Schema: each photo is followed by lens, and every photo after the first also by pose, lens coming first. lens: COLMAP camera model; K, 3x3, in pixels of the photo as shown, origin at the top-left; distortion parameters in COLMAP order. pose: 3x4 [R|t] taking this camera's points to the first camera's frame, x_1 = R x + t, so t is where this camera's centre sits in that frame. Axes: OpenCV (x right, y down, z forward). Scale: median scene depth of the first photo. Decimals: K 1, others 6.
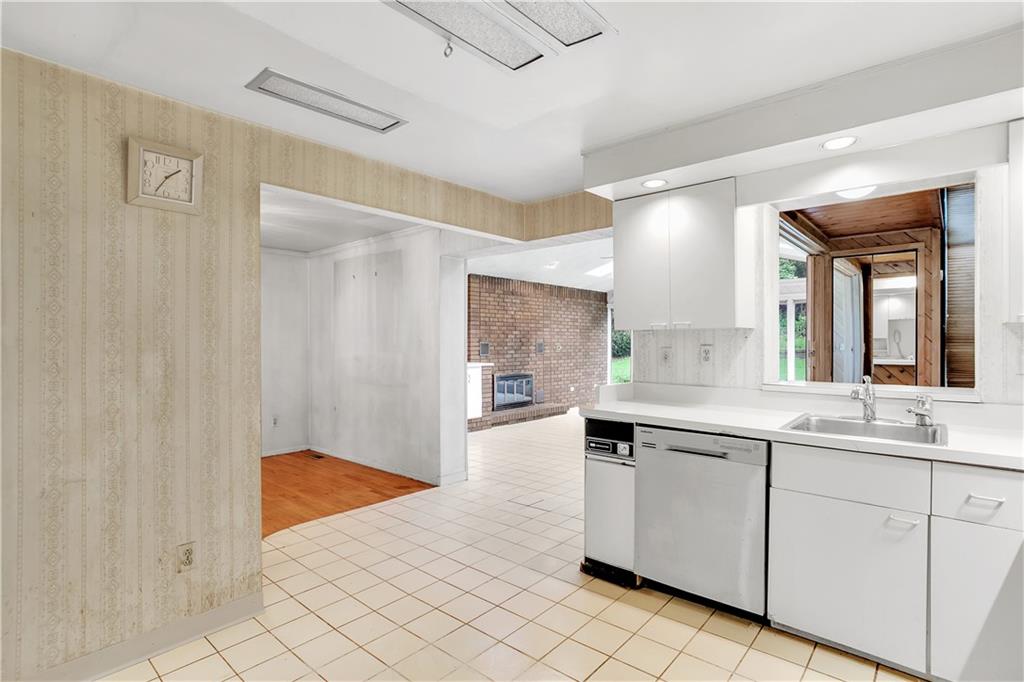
lens RADIAL K [[514.1, 0, 515.6], [0, 514.1, 341.1], [0, 0, 1]] dist [-0.066240, 0.044550]
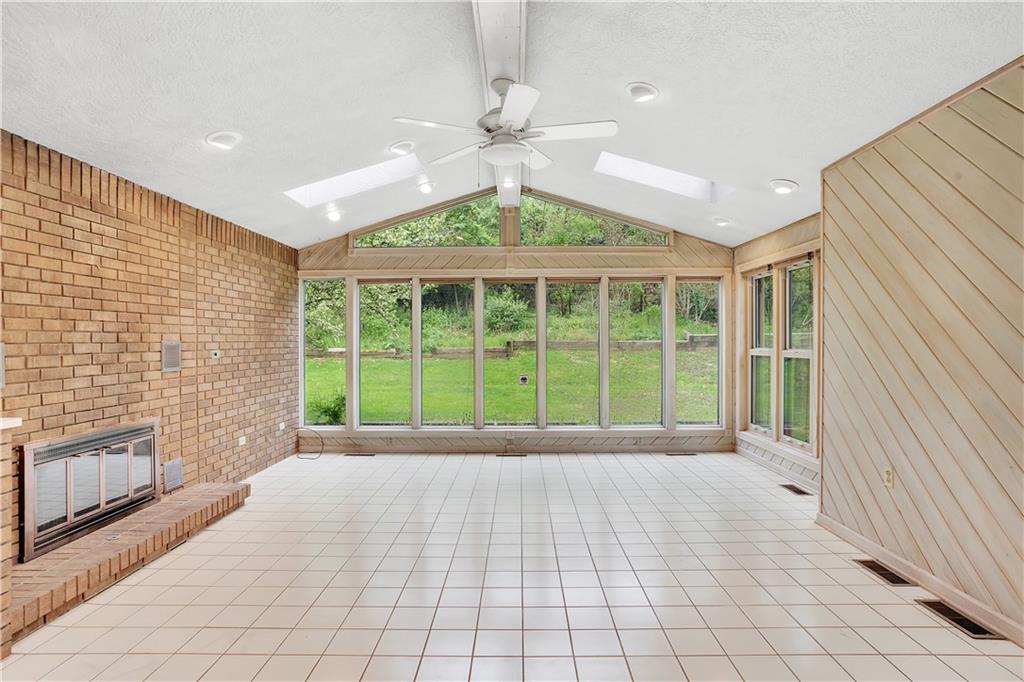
lens RADIAL K [[548.9, 0, 498.9], [0, 548.9, 341.4], [0, 0, 1]] dist [-0.071292, 0.051740]
pose [[0.778562, -0.005609, 0.627543, -0.020648], [0.003214, 0.999983, 0.004950, 0.000014], [-0.627559, -0.001837, 0.778567, 0.556016]]
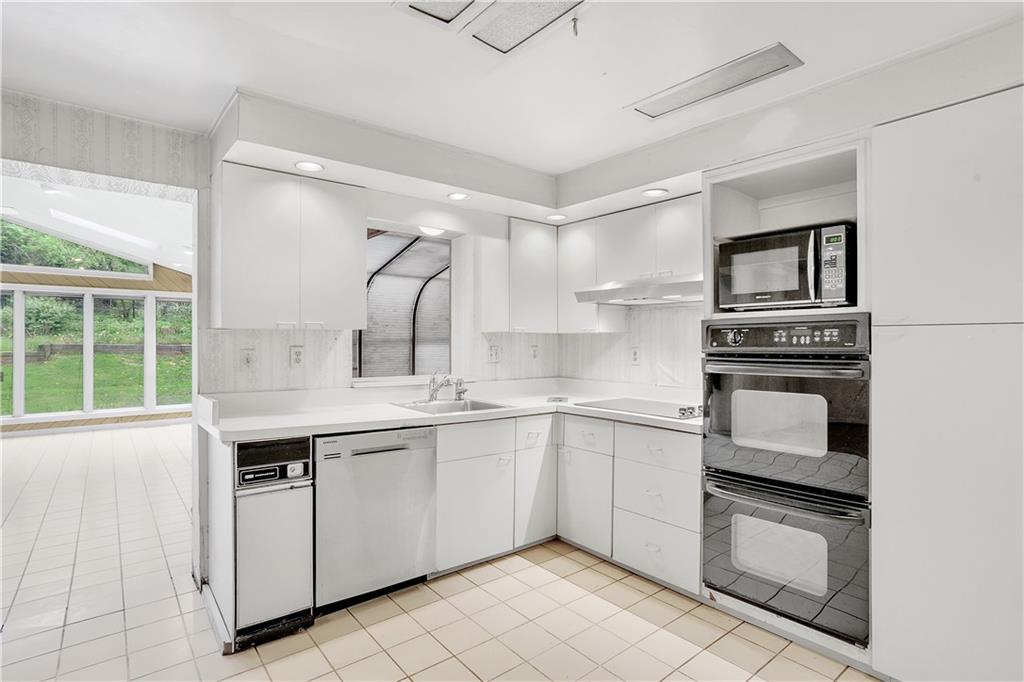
lens RADIAL K [[514.1, 0, 515.6], [0, 514.1, 341.1], [0, 0, 1]] dist [-0.066240, 0.044550]
pose [[0.165686, 0.005135, 0.986165, -0.186290], [-0.002904, 0.999985, -0.004719, 0.000500], [-0.986174, -0.002082, 0.165698, 0.168007]]
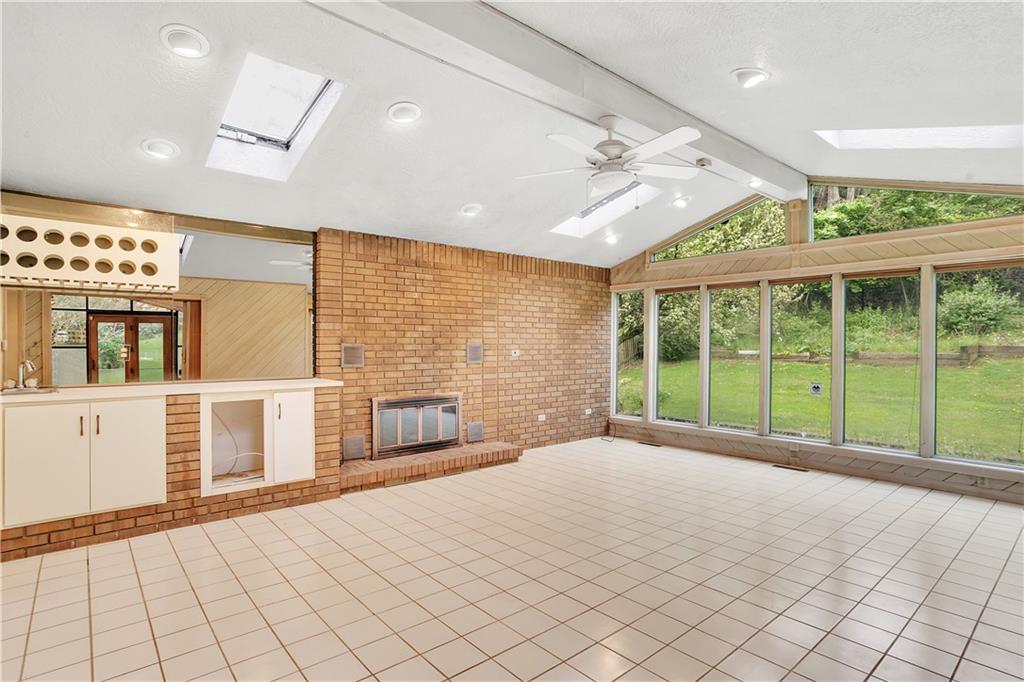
lens RADIAL K [[514.1, 0, 515.6], [0, 514.1, 341.1], [0, 0, 1]] dist [-0.066240, 0.044550]
pose [[0.987691, 0.001921, -0.156403, 0.212053], [-0.001982, 0.999998, -0.000237, -0.001694], [0.156402, 0.000544, 0.987693, 0.438448]]
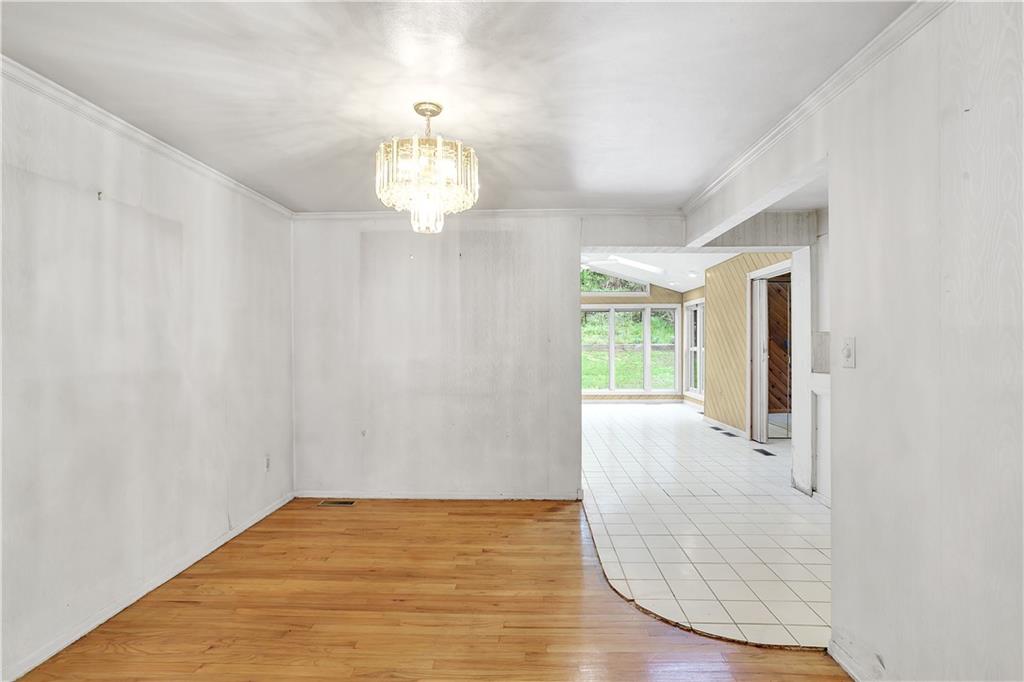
lens RADIAL K [[502.7, 0, 512.0], [0, 502.7, 341.0], [0, 0, 1]] dist [-0.012106, 0.000407]
pose [[0.782917, 0.001597, 0.622124, -0.434477], [0.000945, 0.999993, -0.003755, 0.002704], [-0.622125, 0.003528, 0.782910, 0.204682]]
